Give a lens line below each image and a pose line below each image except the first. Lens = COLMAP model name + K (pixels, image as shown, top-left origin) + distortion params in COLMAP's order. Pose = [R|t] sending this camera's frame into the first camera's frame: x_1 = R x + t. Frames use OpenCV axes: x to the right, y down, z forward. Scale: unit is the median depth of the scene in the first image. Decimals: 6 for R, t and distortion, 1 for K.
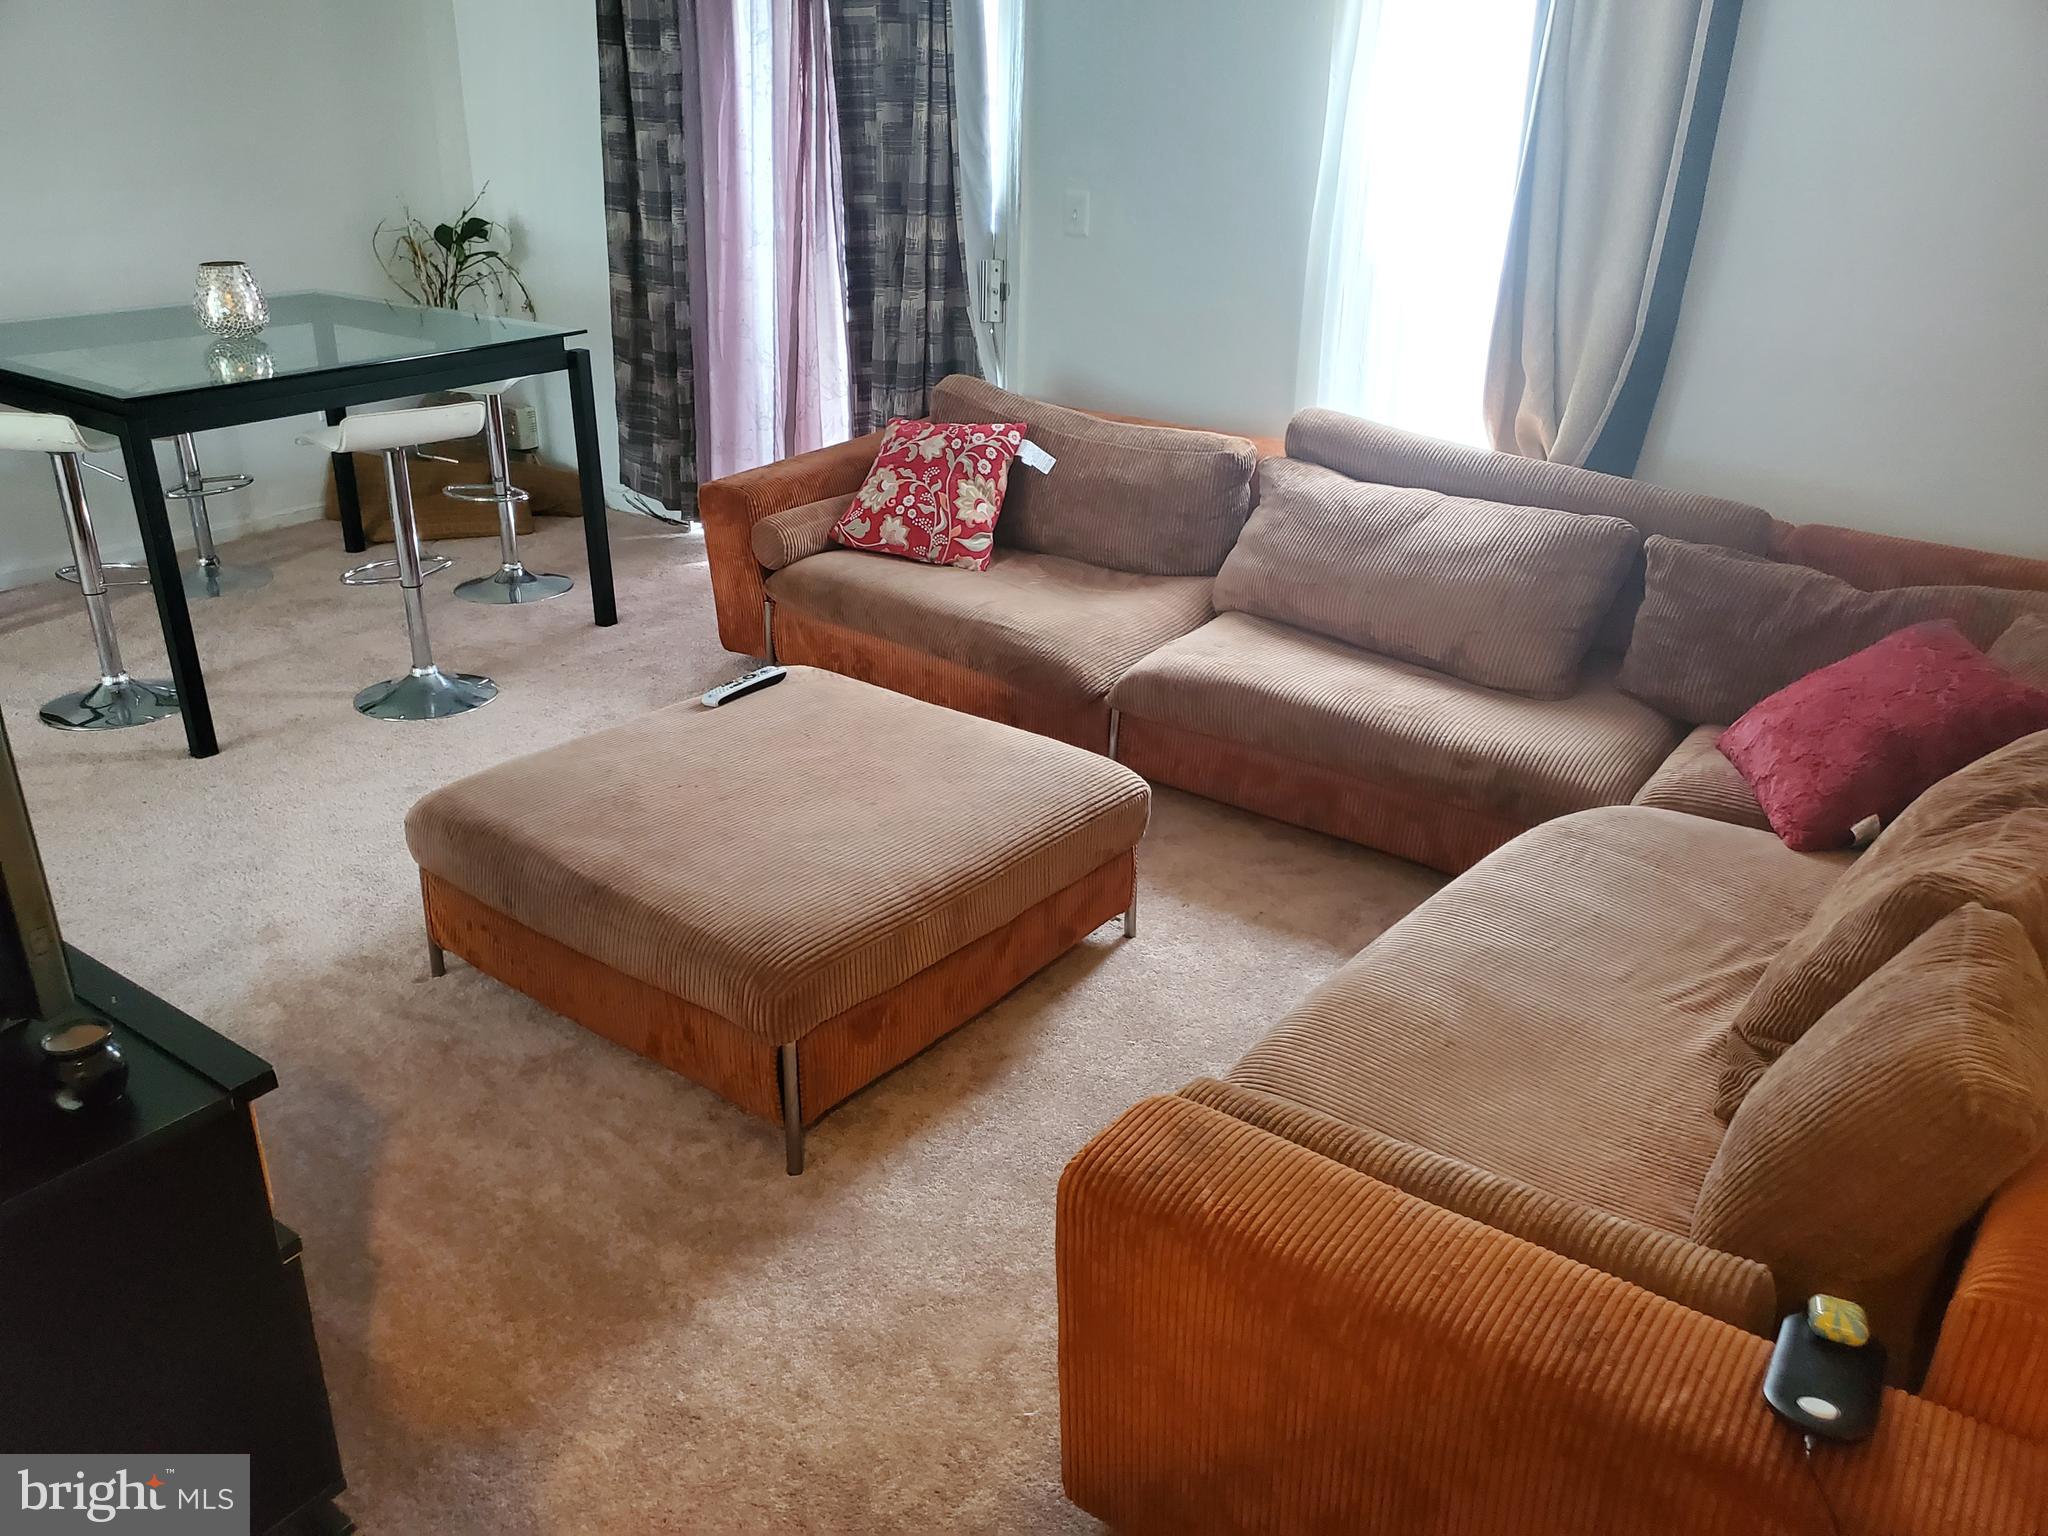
lens RADIAL K [[1602.8, 0, 1021.5], [0, 1602.8, 782.0], [0, 0, 1]] dist [0.005073, 0.013602]
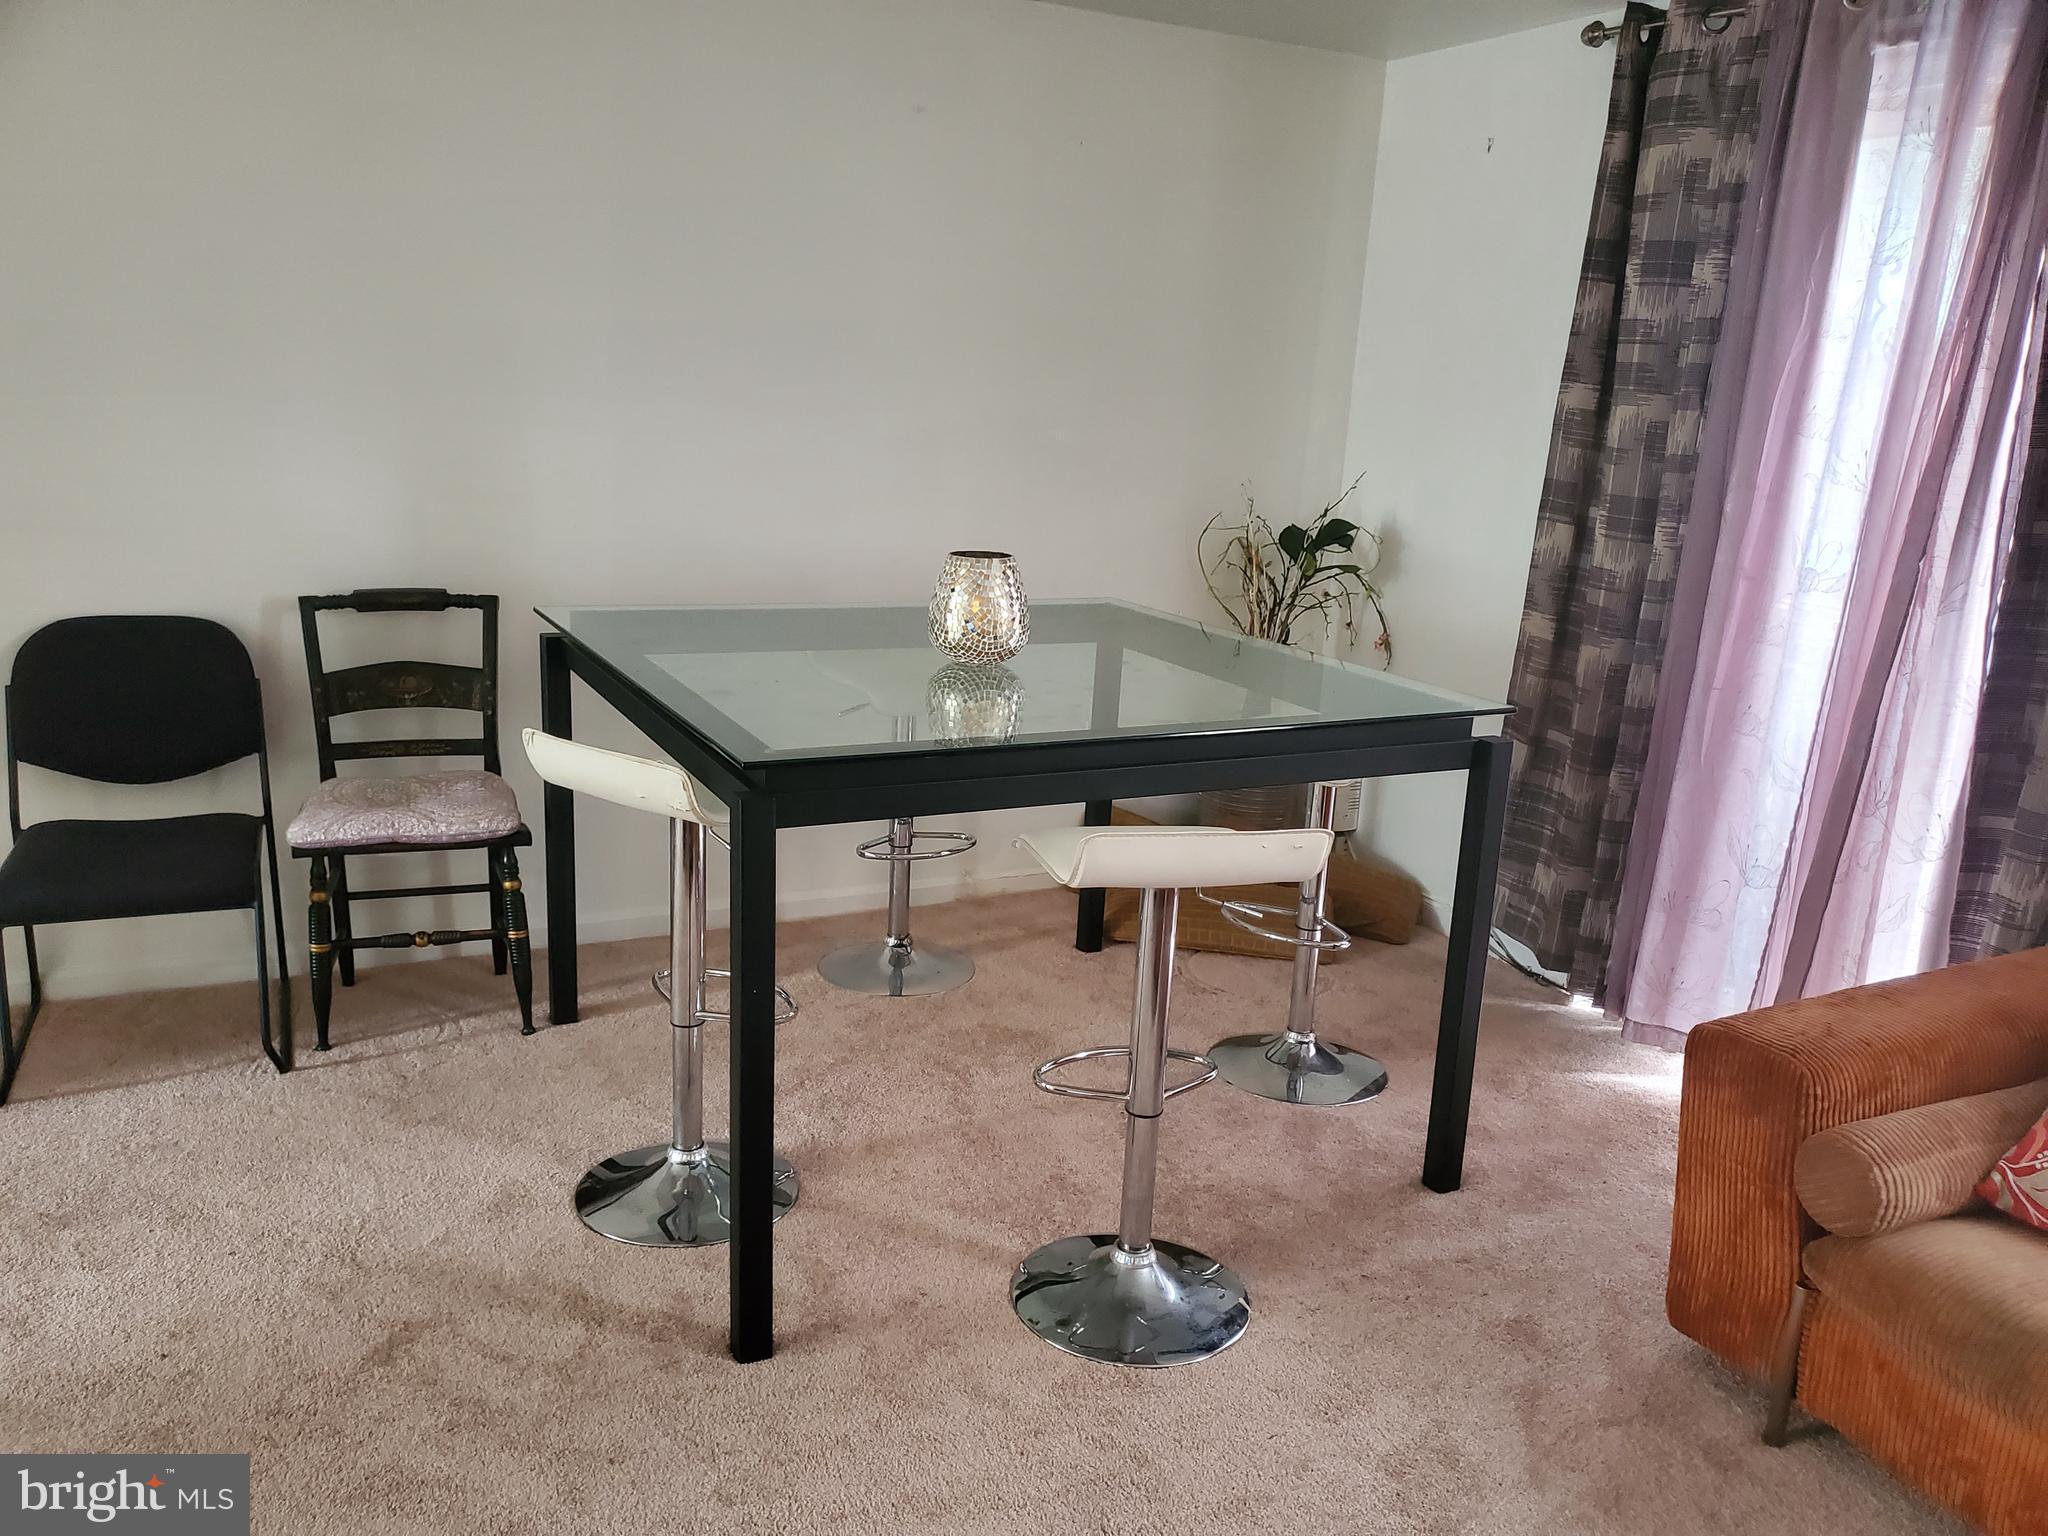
lens RADIAL K [[1602.8, 0, 1021.5], [0, 1602.8, 782.0], [0, 0, 1]] dist [0.005073, 0.013602]
pose [[0.888261, 0.136689, -0.438530, -0.148801], [-0.216383, 0.966650, -0.136990, -0.119822], [0.405180, 0.216574, 0.888214, 0.363882]]
